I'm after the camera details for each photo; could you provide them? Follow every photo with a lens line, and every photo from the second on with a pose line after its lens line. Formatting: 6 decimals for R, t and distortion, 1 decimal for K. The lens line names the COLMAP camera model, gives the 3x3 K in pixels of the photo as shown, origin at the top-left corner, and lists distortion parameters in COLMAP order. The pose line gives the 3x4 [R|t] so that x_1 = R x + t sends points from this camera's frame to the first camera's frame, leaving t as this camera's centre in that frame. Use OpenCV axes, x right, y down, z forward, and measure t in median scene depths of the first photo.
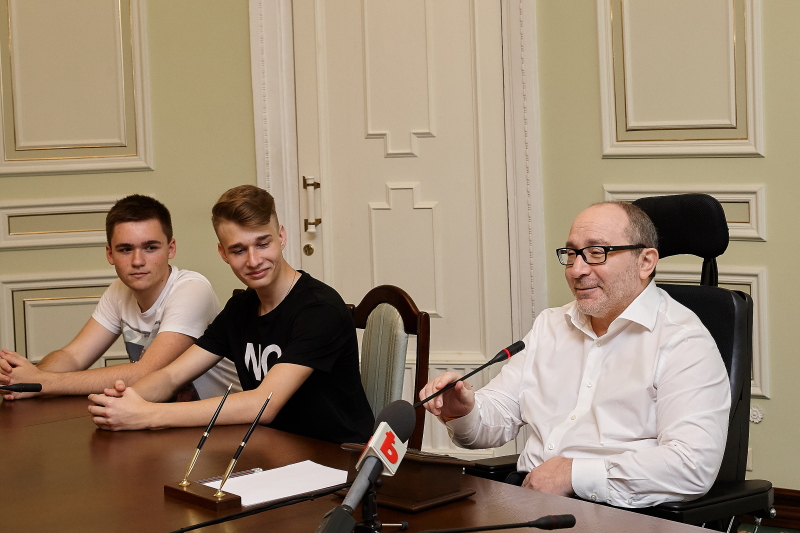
lens RADIAL K [[1233.9, 0, 400.0], [0, 1233.9, 266.5], [0, 0, 1]] dist [0.022545, 0.051469]
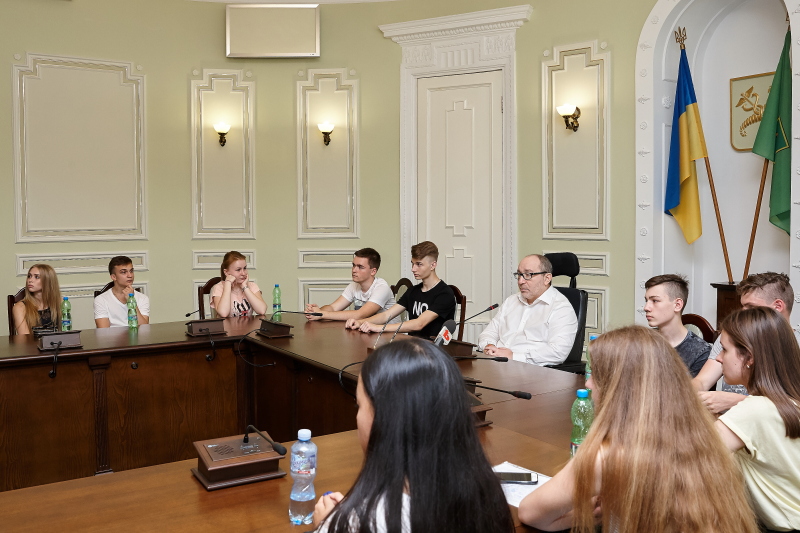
lens RADIAL K [[698.7, 0, 400.0], [0, 698.7, 266.5], [0, 0, 1]] dist [0.002409, 0.000179]
pose [[0.994295, 0.033891, -0.101141, 0.034828], [-0.038603, 0.998240, -0.045008, 0.050867], [0.099438, 0.048656, 0.993853, -0.517848]]
